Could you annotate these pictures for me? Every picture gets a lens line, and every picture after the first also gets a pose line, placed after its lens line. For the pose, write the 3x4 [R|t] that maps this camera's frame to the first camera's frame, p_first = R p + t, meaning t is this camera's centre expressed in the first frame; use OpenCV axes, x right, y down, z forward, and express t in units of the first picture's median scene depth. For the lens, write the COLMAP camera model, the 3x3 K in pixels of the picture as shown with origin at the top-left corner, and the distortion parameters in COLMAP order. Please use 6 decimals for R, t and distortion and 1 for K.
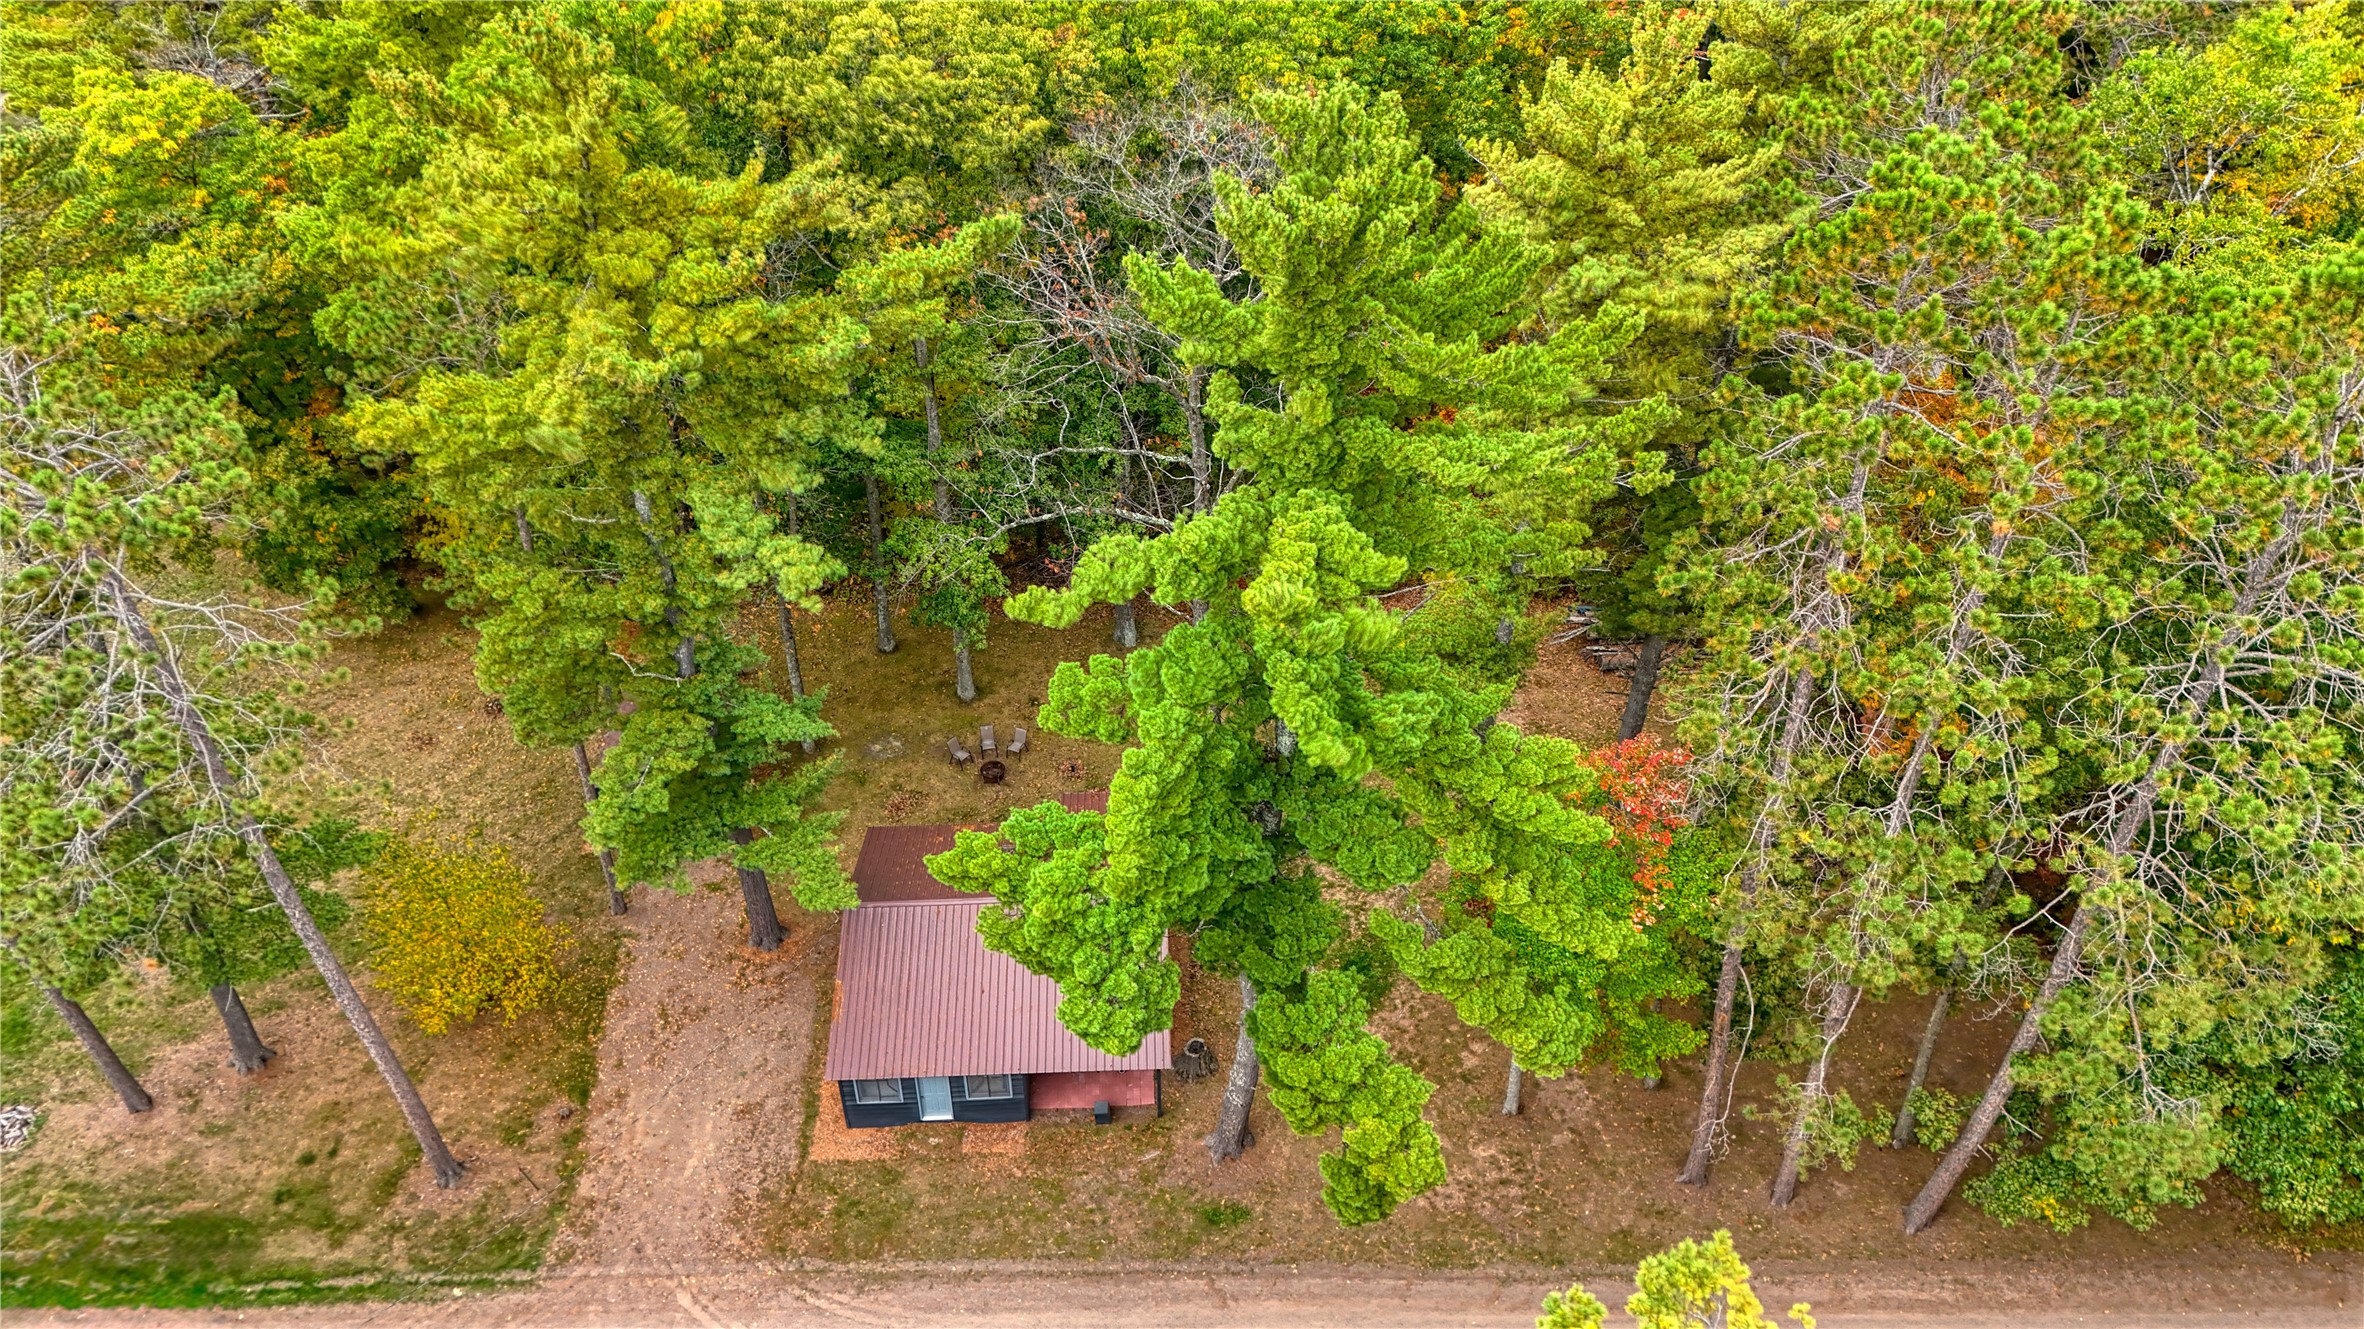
lens RADIAL K [[1744.5, 0, 1180.4], [0, 1744.5, 665.2], [0, 0, 1]] dist [0.063032, -0.057511]
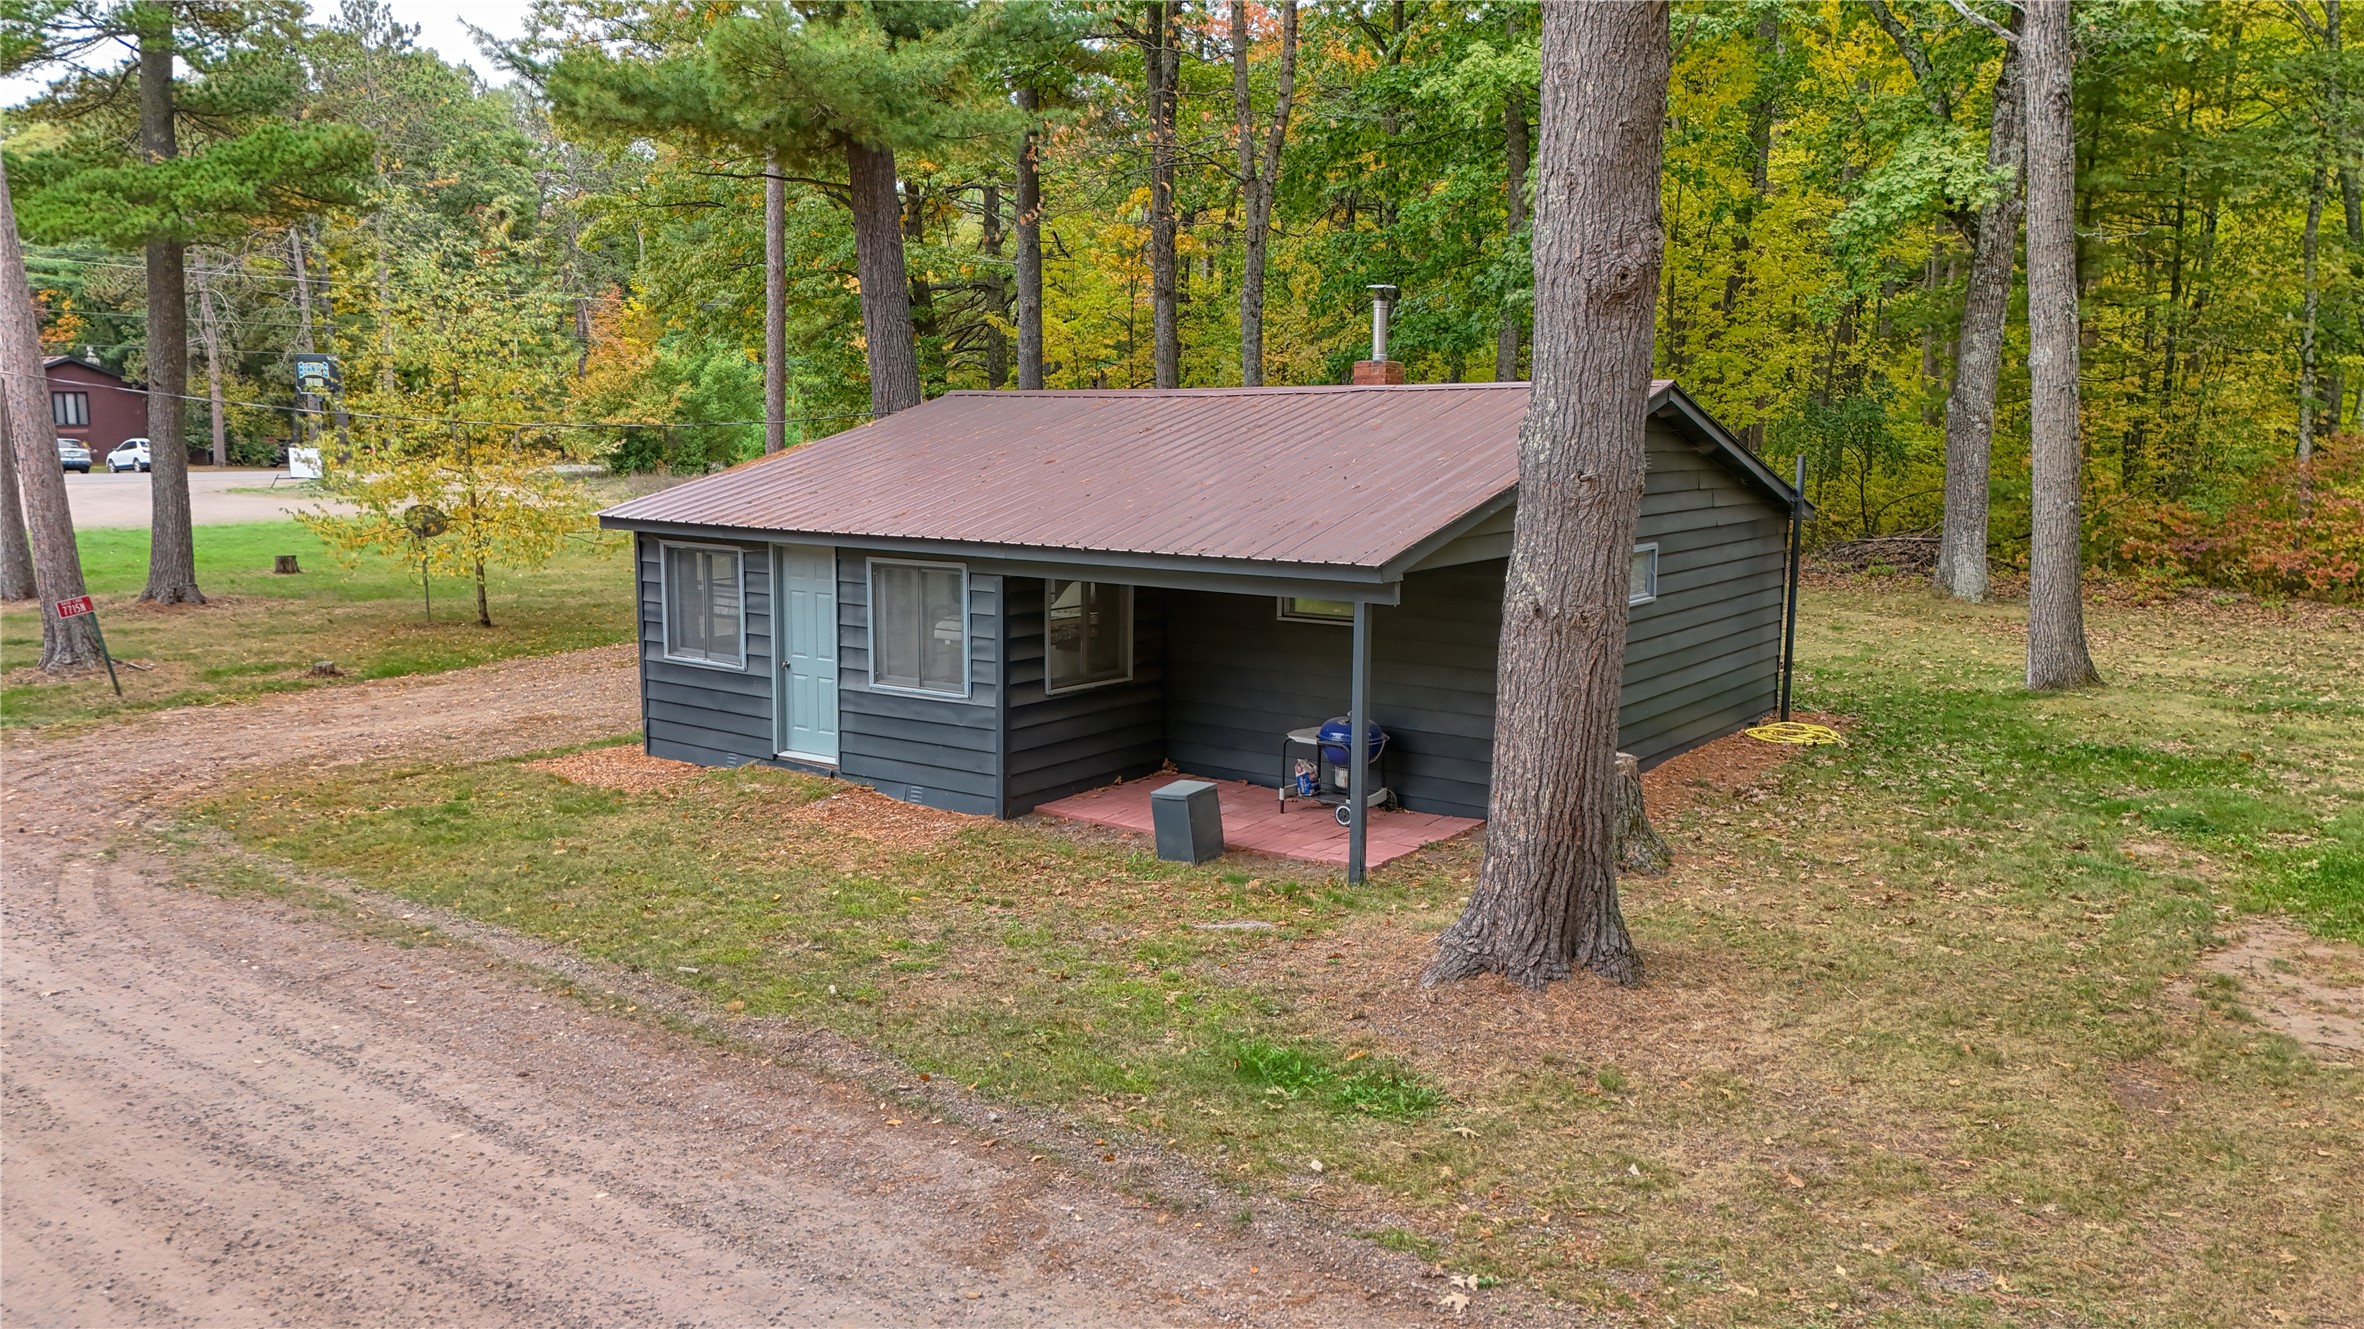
lens RADIAL K [[1744.5, 0, 1187.6], [0, 1744.5, 667.9], [0, 0, 1]] dist [0.063032, -0.057511]
pose [[0.782239, 0.096342, -0.615483, 0.134219], [-0.383563, 0.852988, -0.353965, 0.345316], [0.490898, 0.512962, 0.704194, 0.803648]]
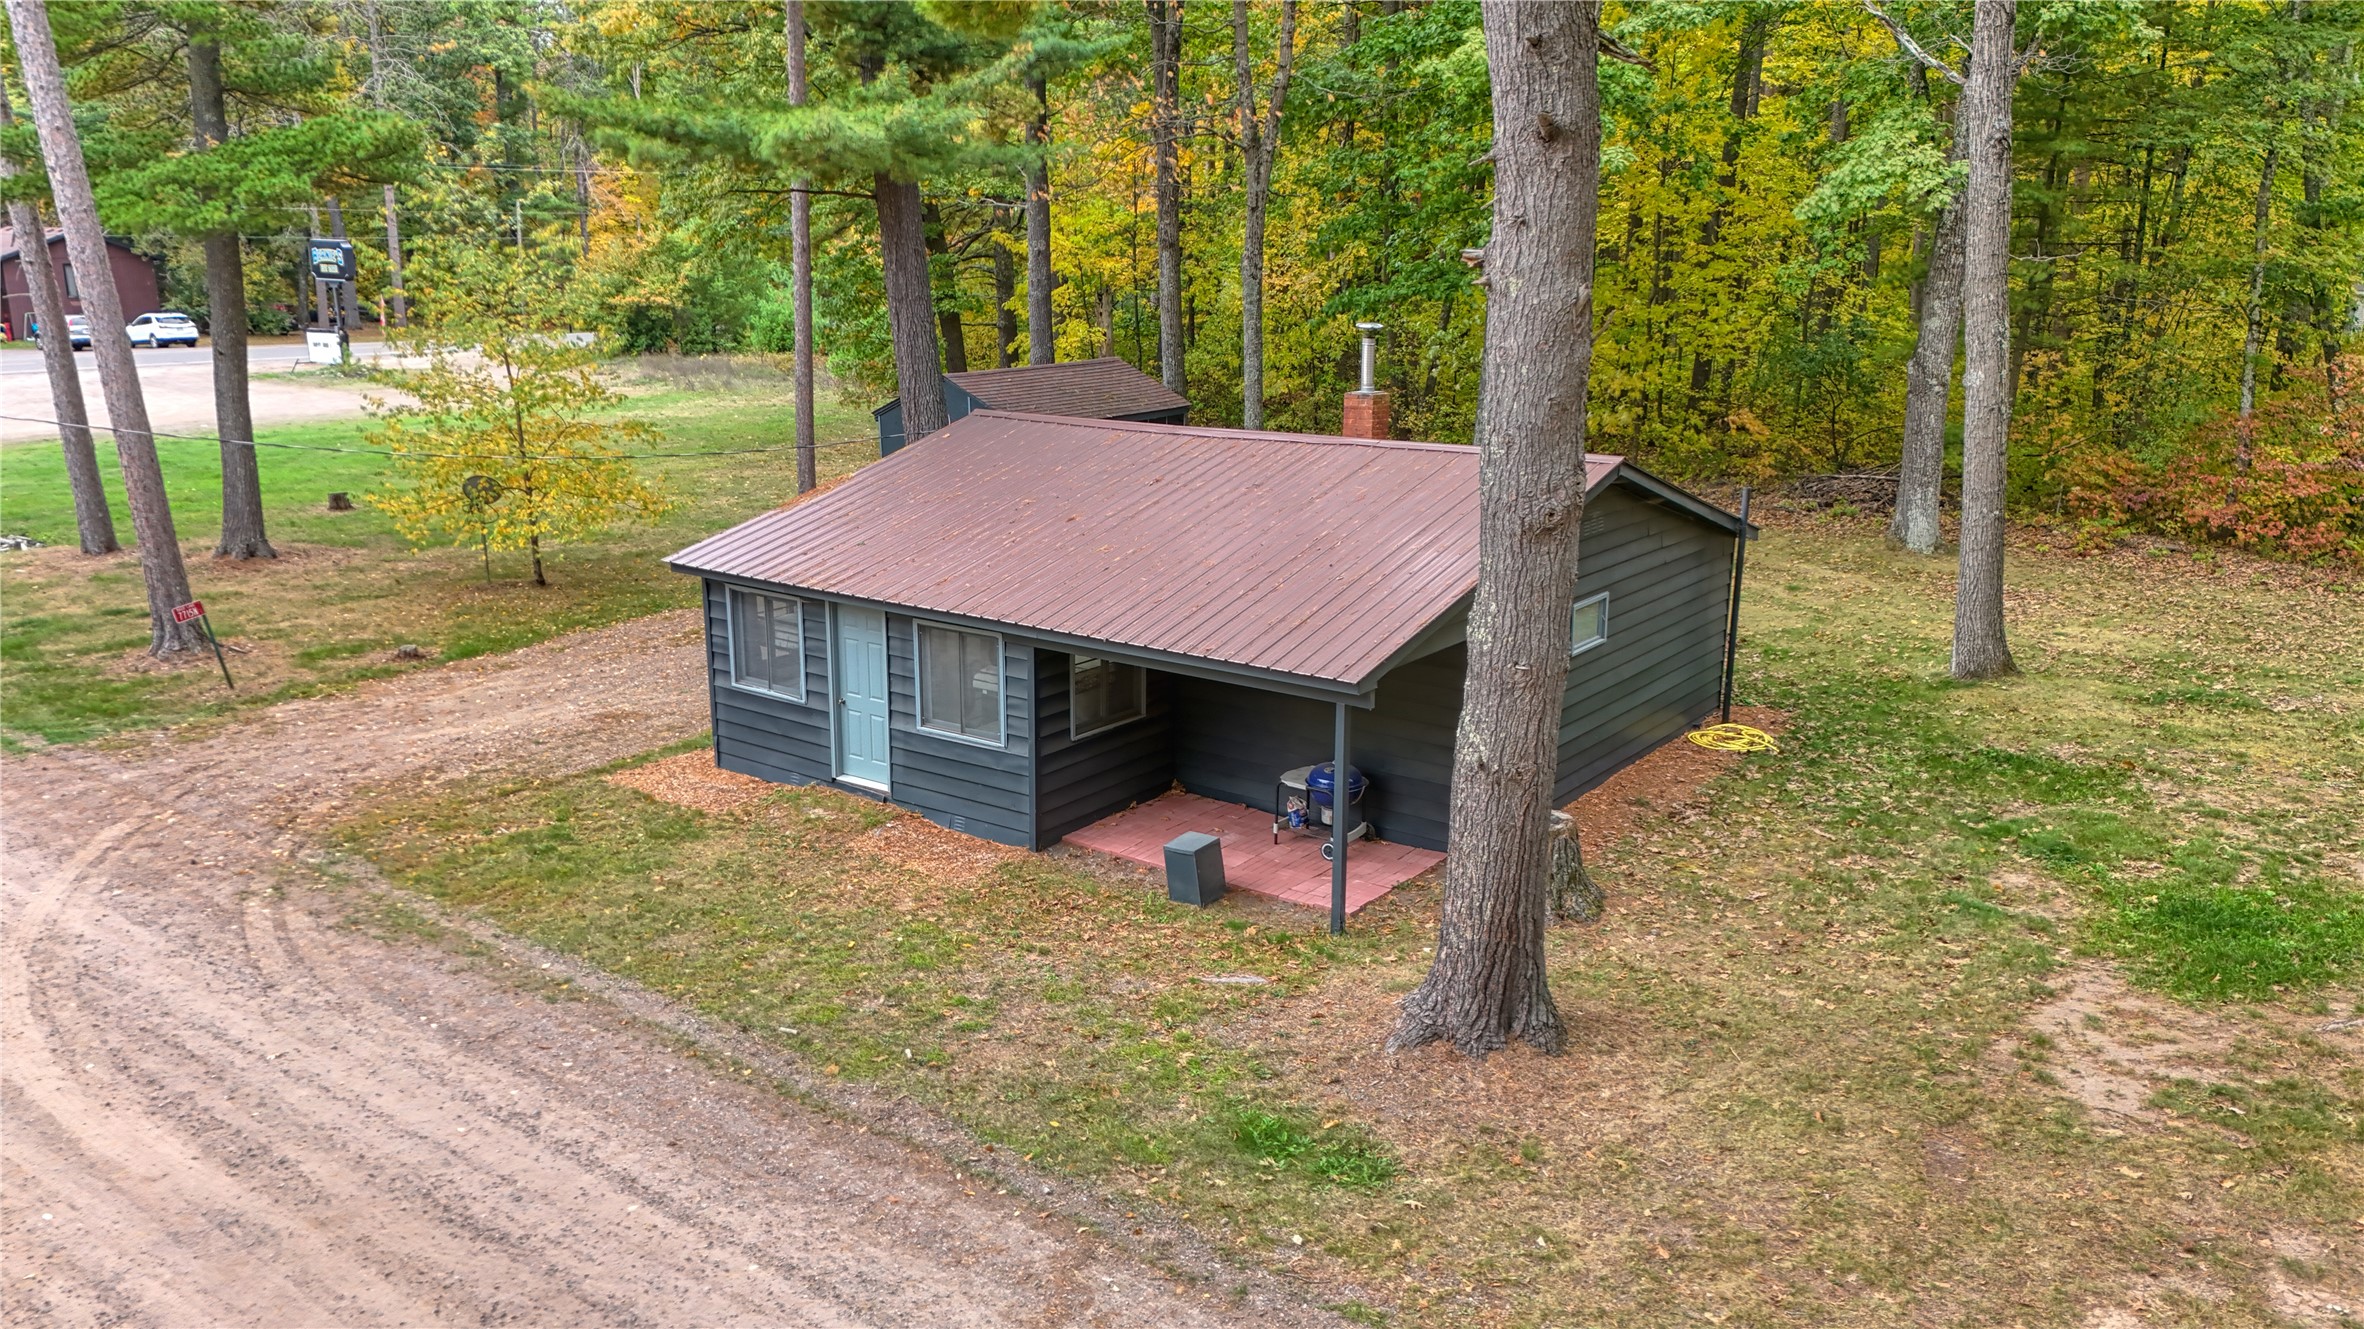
lens RADIAL K [[1744.5, 0, 1185.8], [0, 1744.5, 662.8], [0, 0, 1]] dist [0.063032, -0.057511]
pose [[0.781574, 0.154256, -0.604439, 0.157296], [-0.382368, 0.884045, -0.268810, 0.320558], [0.492886, 0.441213, 0.749930, 0.745106]]
